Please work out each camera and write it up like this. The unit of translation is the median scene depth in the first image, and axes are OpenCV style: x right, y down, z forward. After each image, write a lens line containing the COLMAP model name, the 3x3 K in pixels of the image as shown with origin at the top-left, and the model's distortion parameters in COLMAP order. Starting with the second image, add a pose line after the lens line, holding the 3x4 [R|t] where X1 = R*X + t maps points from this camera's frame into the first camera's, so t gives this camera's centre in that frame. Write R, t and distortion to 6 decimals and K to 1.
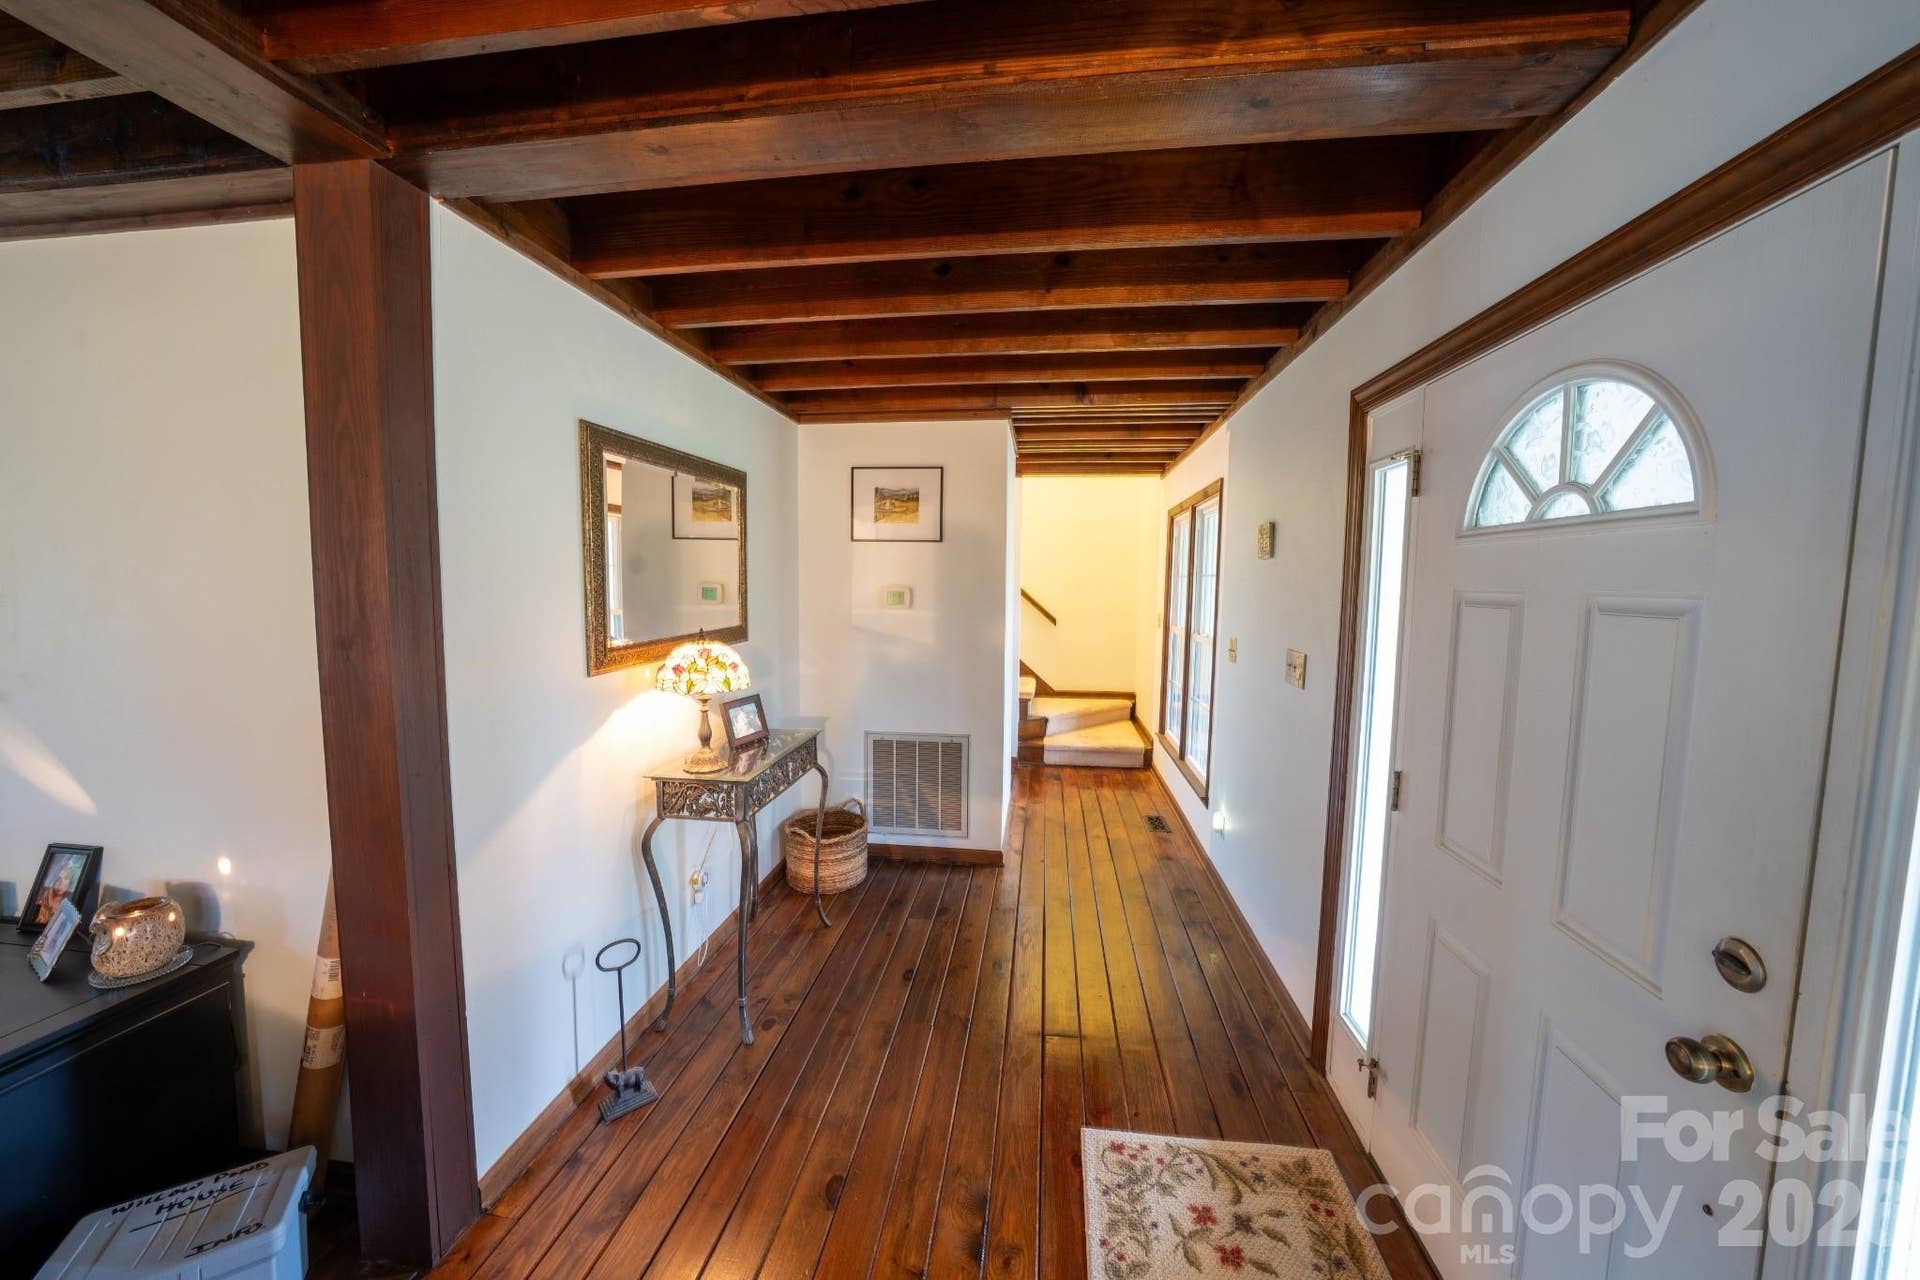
lens RADIAL K [[659.7, 0, 960.9], [0, 659.7, 631.0], [0, 0, 1]] dist [-0.012203, 0.000120]
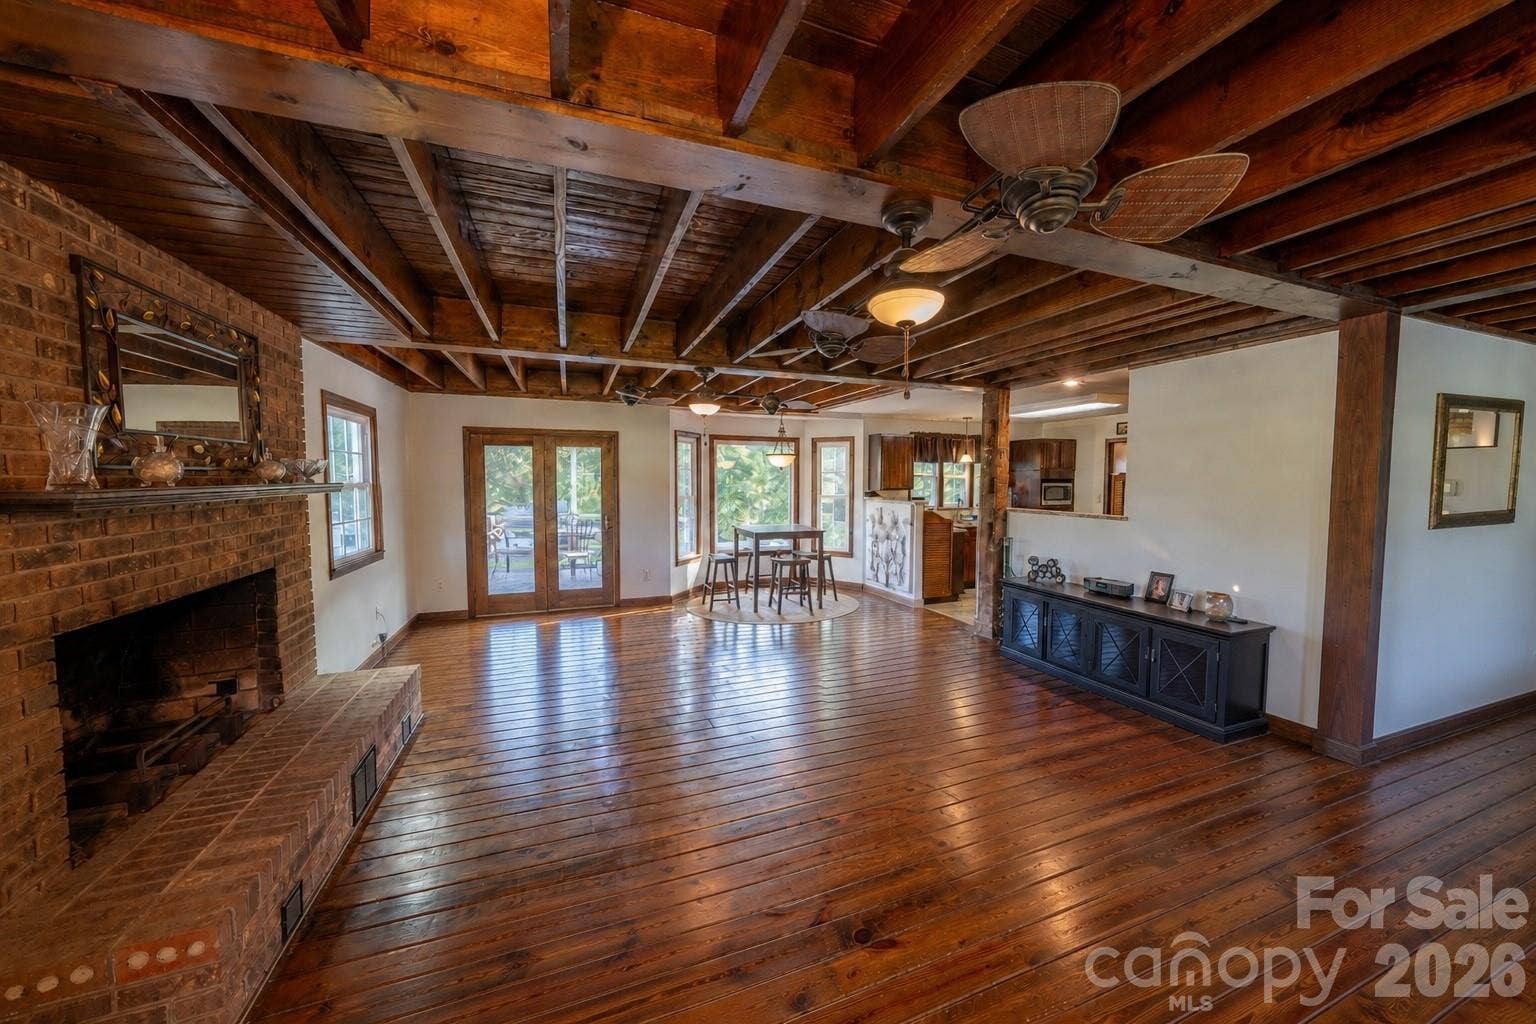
lens RADIAL K [[527.8, 0, 768.7], [0, 527.8, 504.8], [0, 0, 1]] dist [-0.012203, 0.000120]
pose [[0.467358, 0.035160, -0.883368, -0.175467], [-0.063762, 0.997947, 0.005987, 0.135189], [0.881766, 0.053527, 0.468641, -1.624058]]
